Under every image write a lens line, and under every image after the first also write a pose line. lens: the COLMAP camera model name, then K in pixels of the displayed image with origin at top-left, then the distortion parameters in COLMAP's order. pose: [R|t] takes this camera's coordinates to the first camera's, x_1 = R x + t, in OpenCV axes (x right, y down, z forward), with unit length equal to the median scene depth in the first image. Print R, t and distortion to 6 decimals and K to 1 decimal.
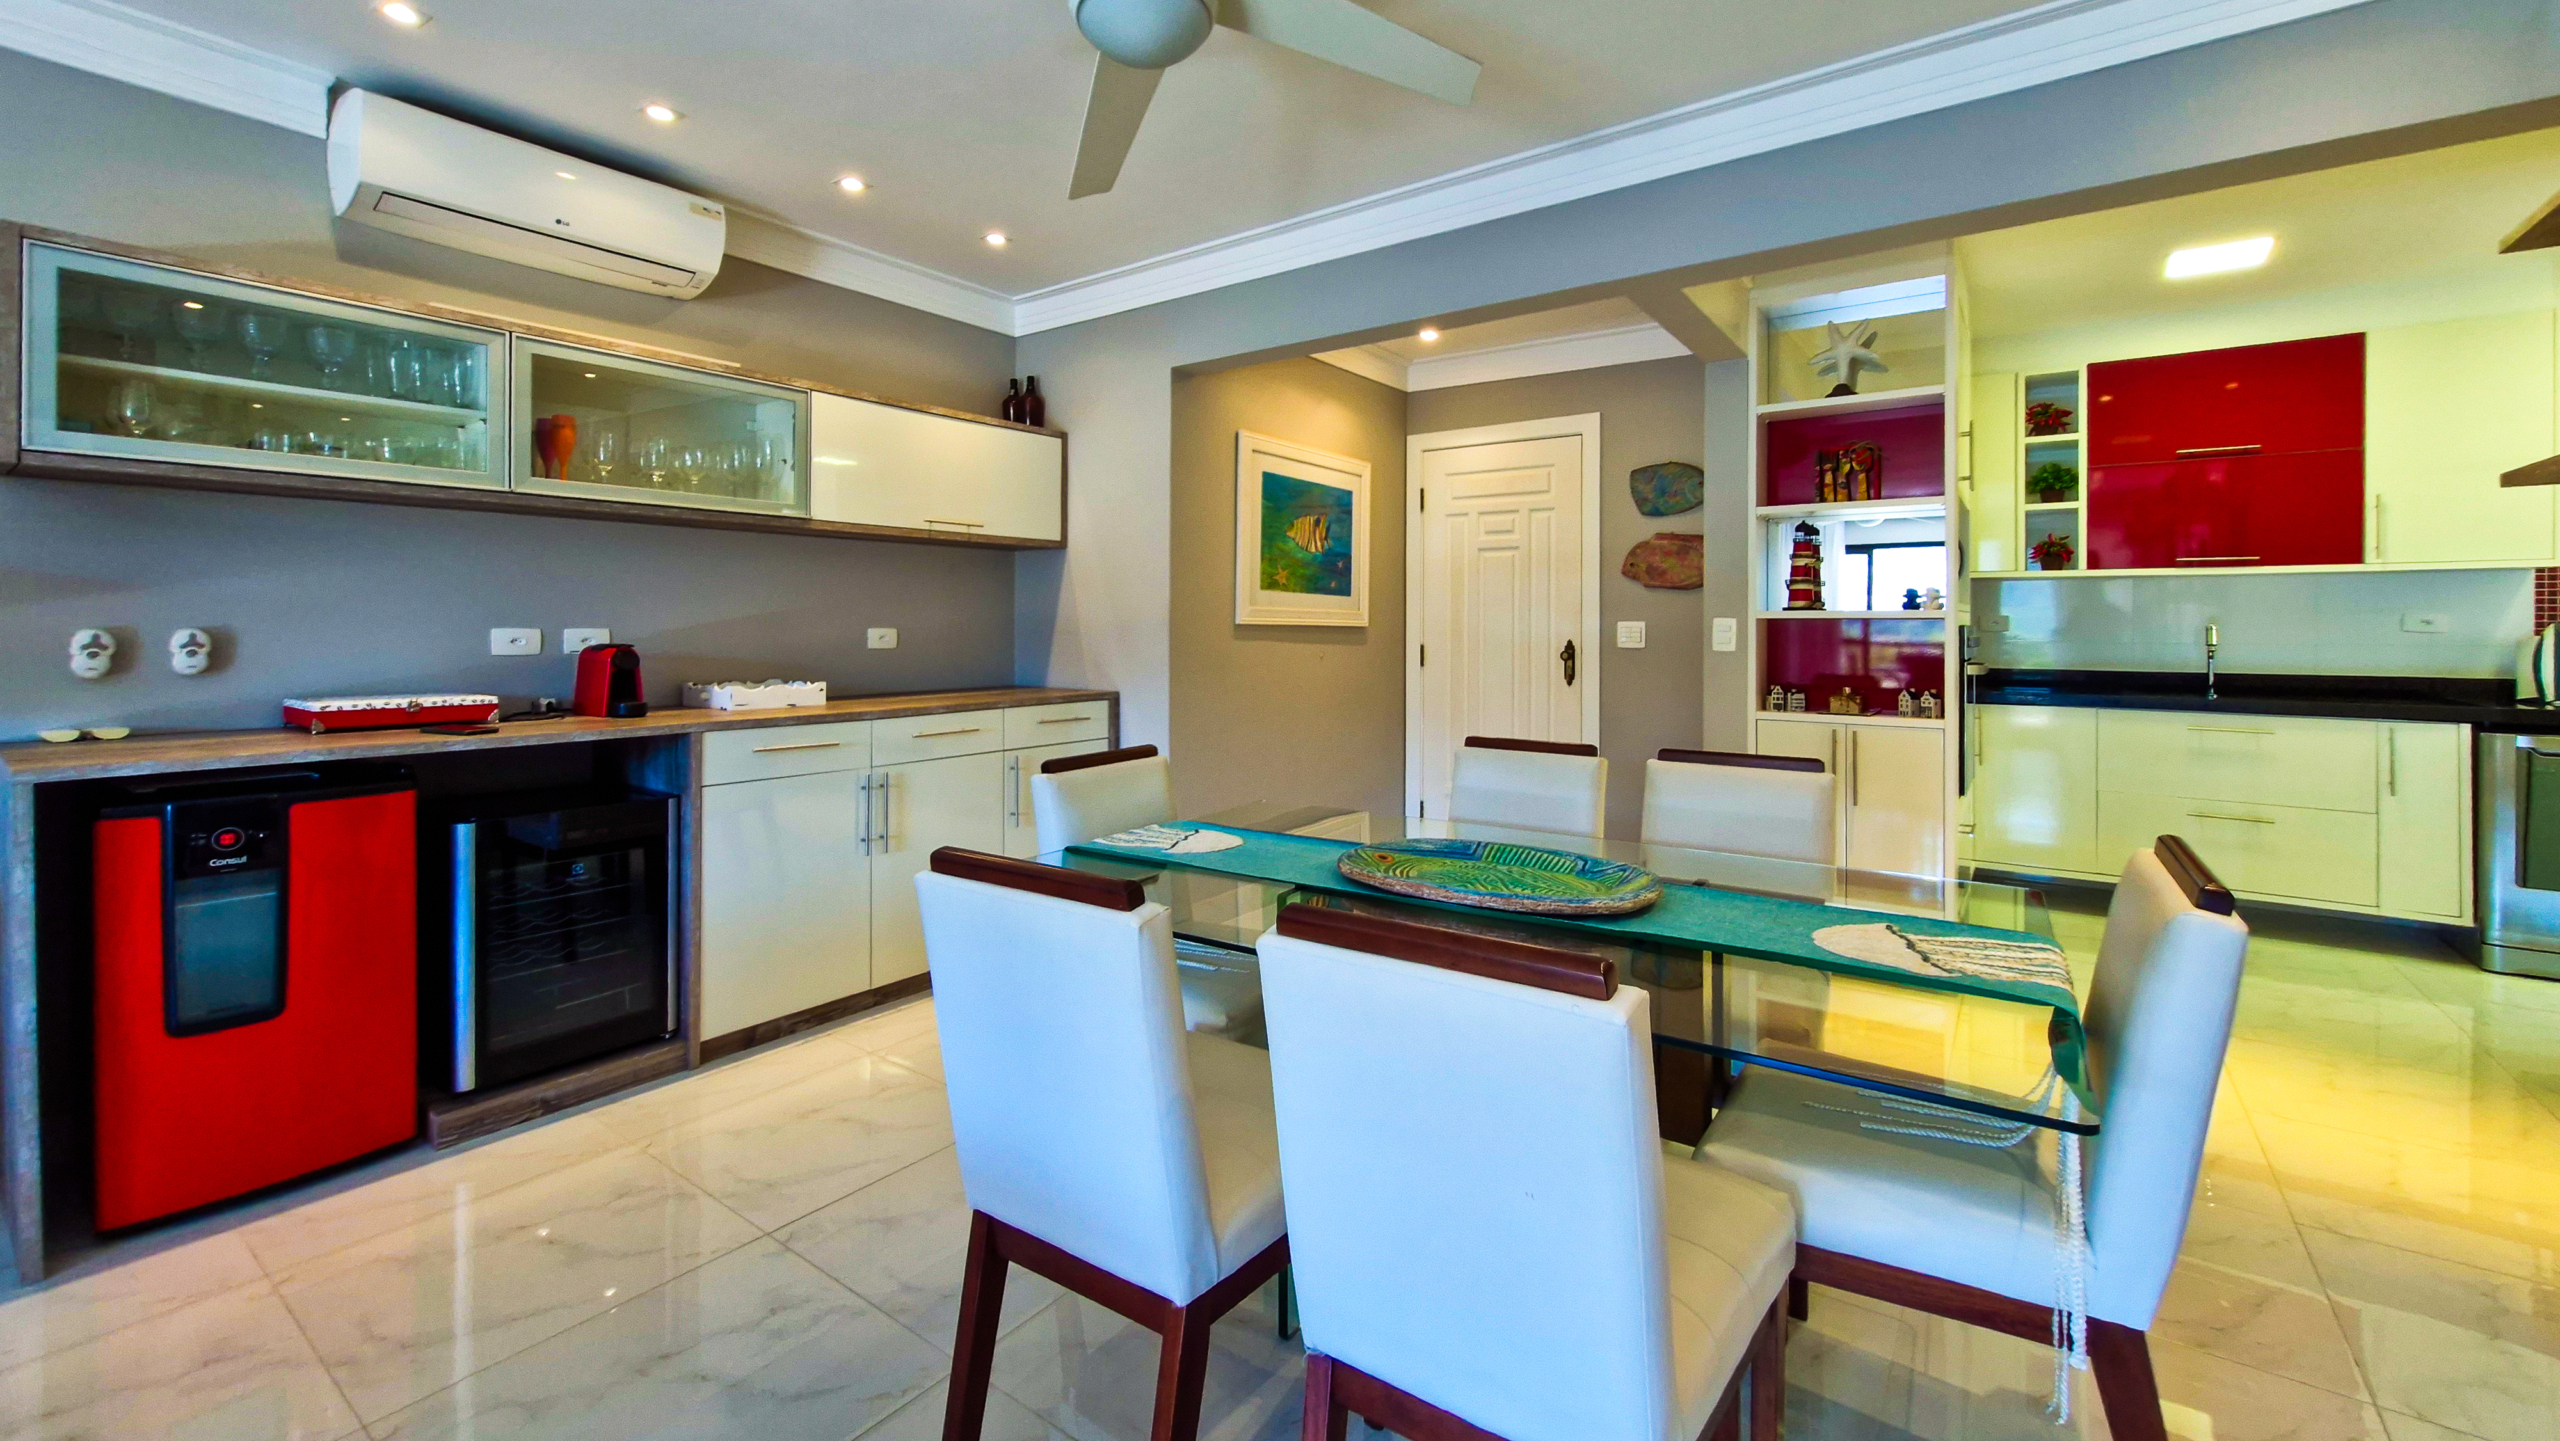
lens RADIAL K [[1002.7, 0, 1273.4], [0, 1002.7, 629.3], [0, 0, 1]] dist [0.005204, -0.002127]
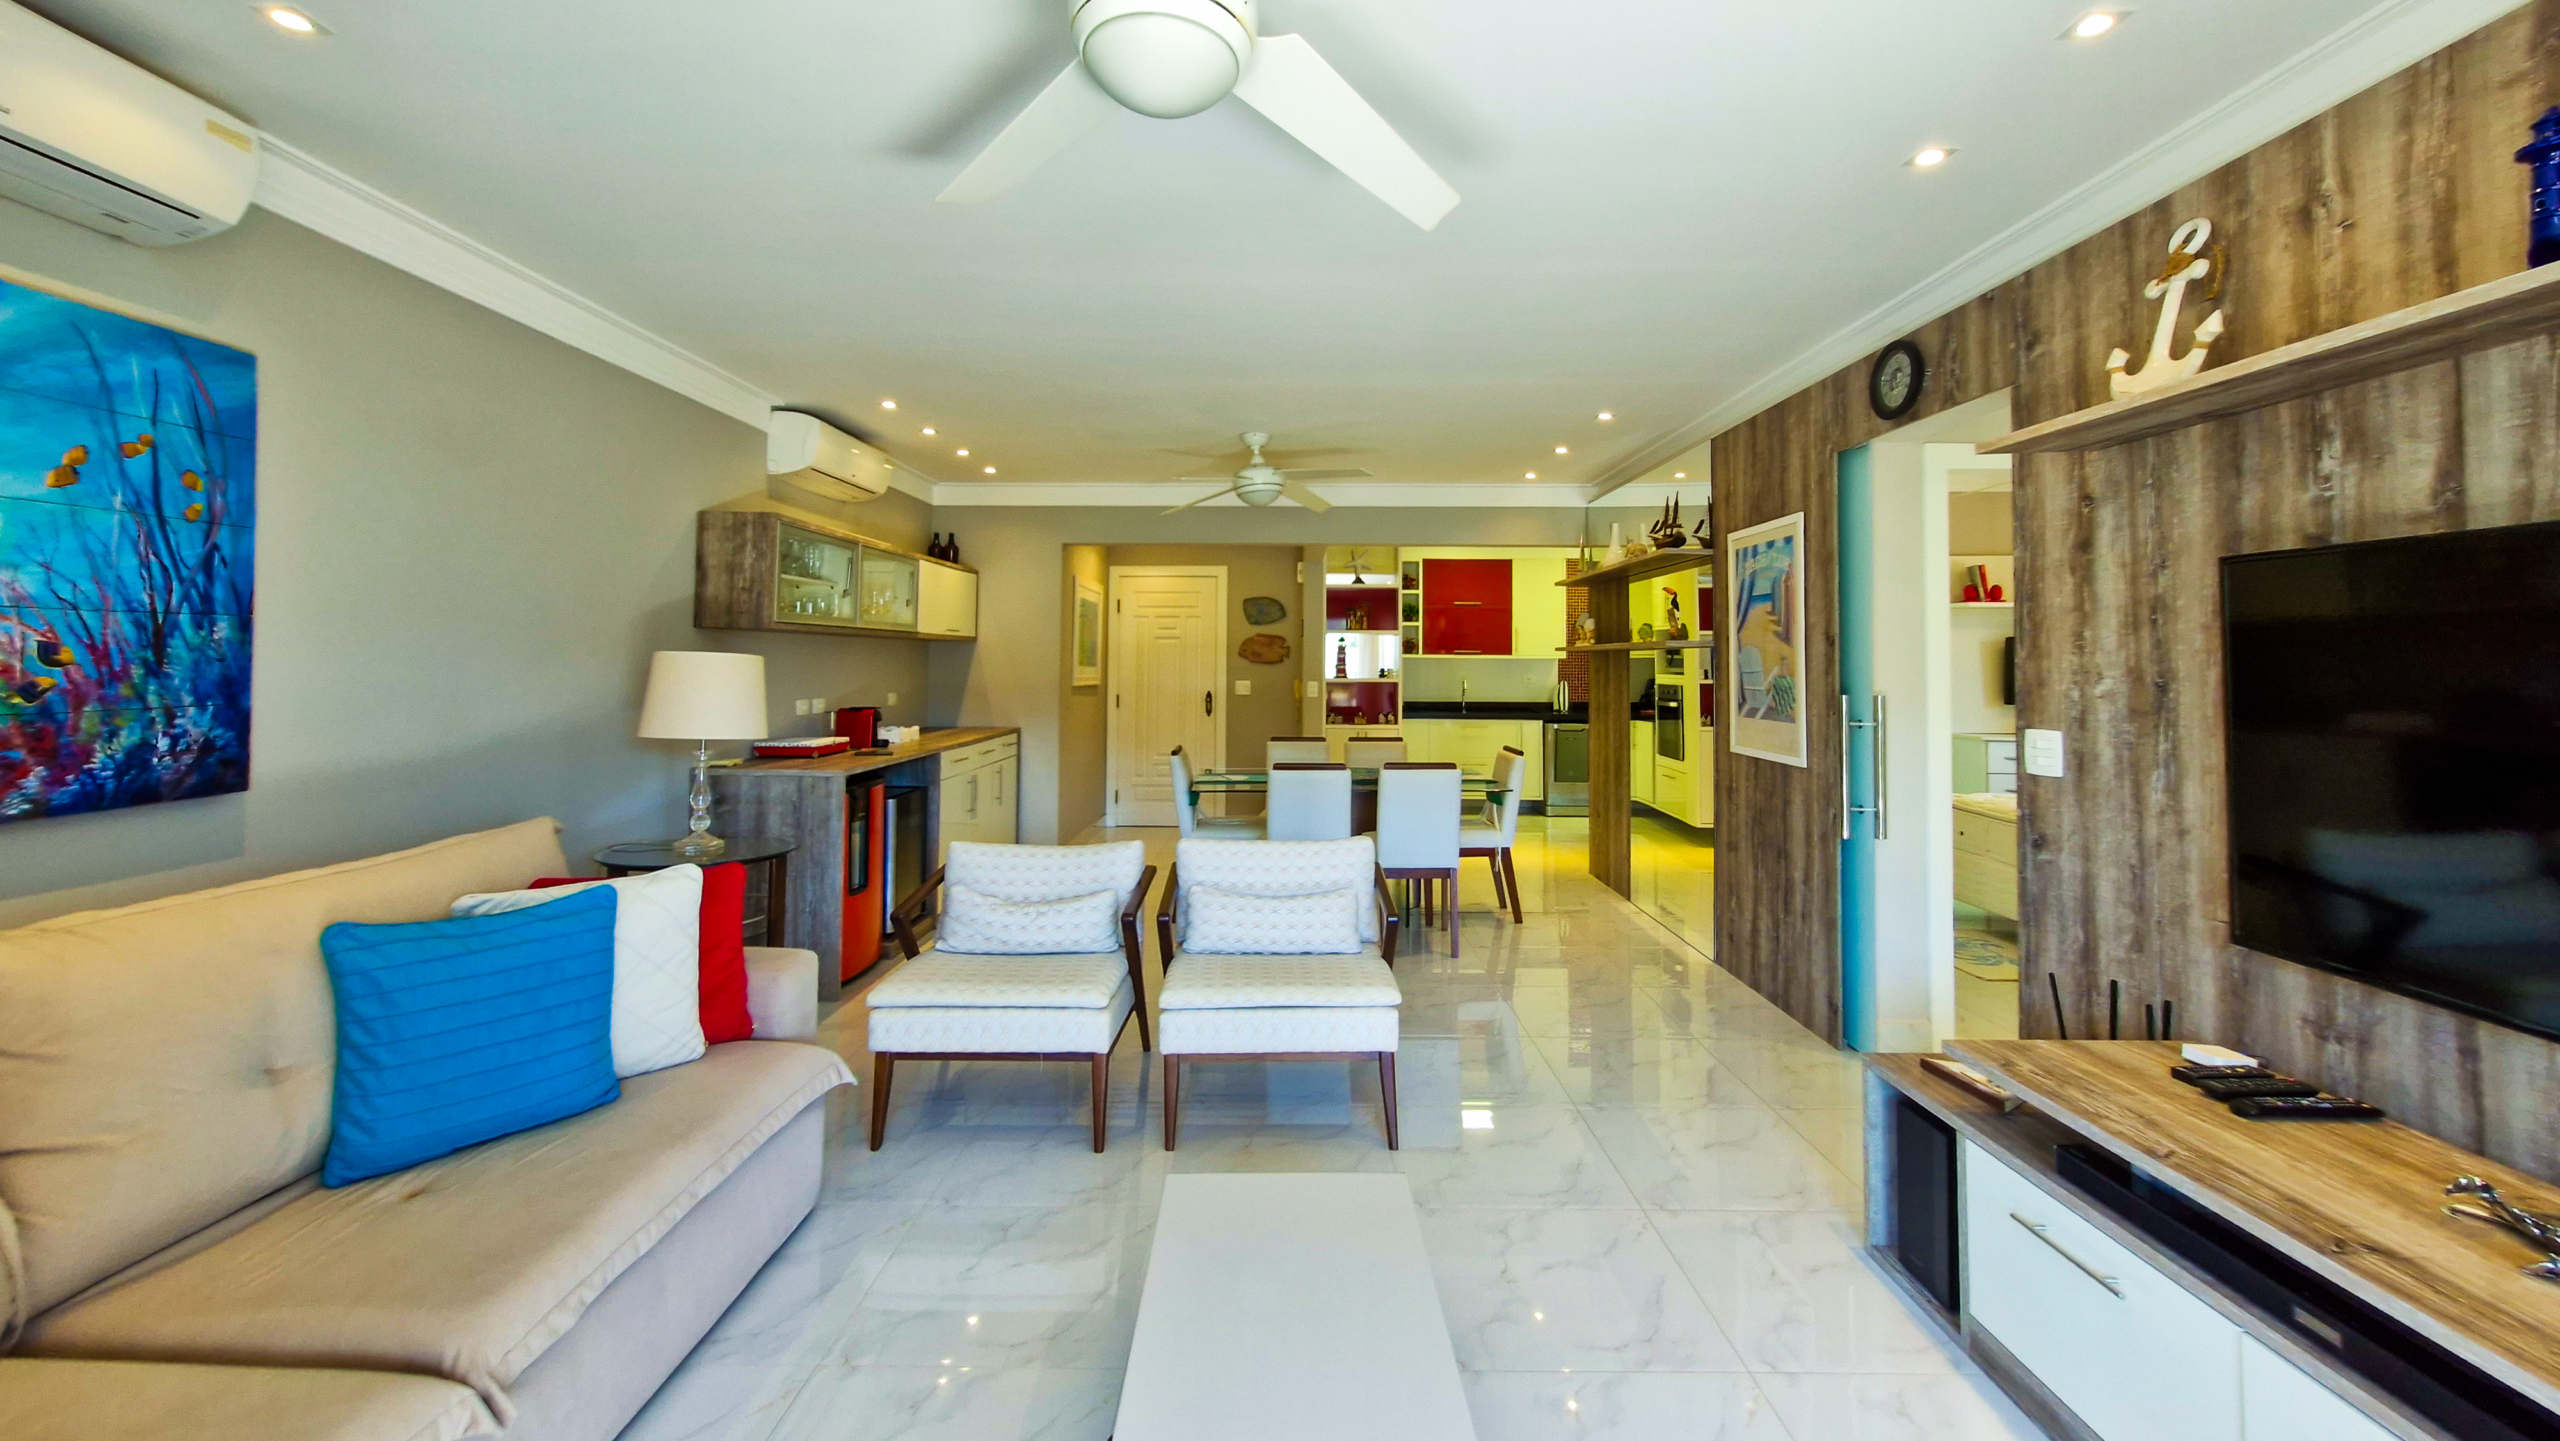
lens RADIAL K [[1002.7, 0, 1293.0], [0, 1002.7, 622.5], [0, 0, 1]] dist [0.005204, -0.002127]
pose [[0.805552, 0.024945, 0.592000, -0.836326], [-0.000657, 0.999150, -0.041207, -0.048580], [-0.592525, 0.032805, 0.804884, -0.685470]]
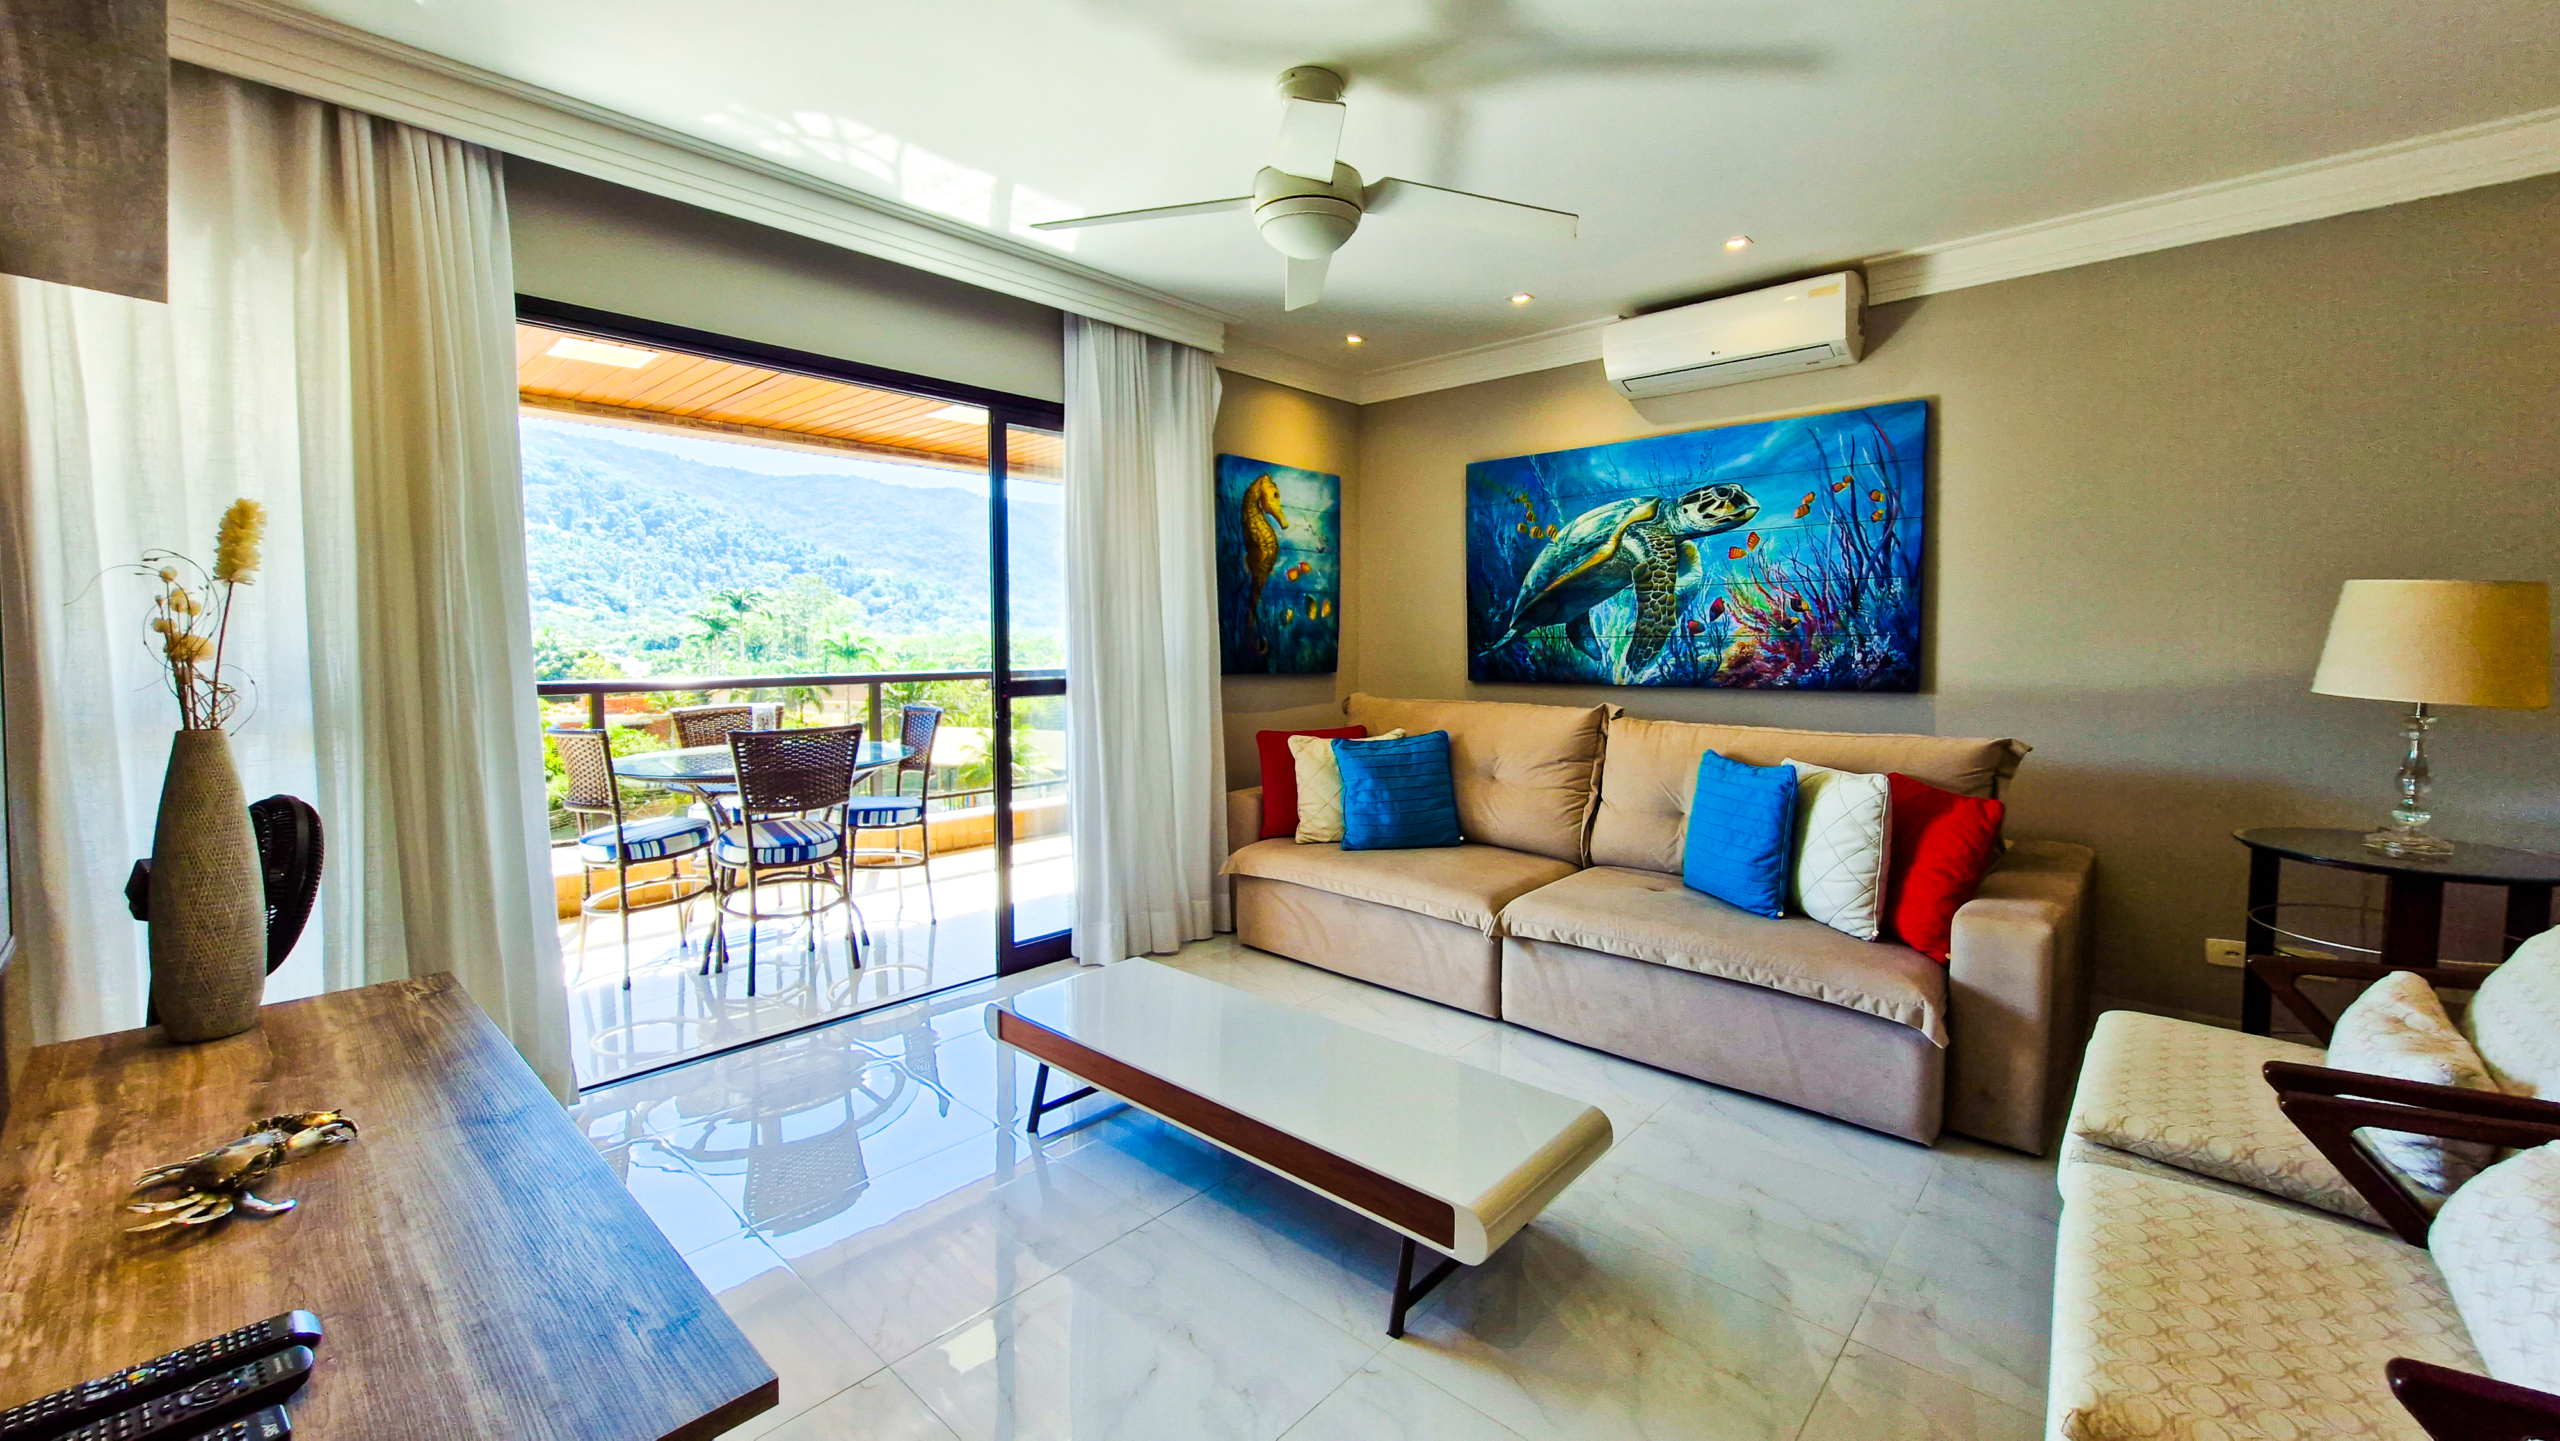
lens RADIAL K [[1002.7, 0, 1265.9], [0, 1002.7, 687.6], [0, 0, 1]] dist [0.005204, -0.002127]
pose [[-0.118938, 0.050334, -0.991625, -0.007802], [-0.002701, 0.998694, 0.051017, -0.021477], [0.992898, 0.008746, -0.118647, -0.301805]]
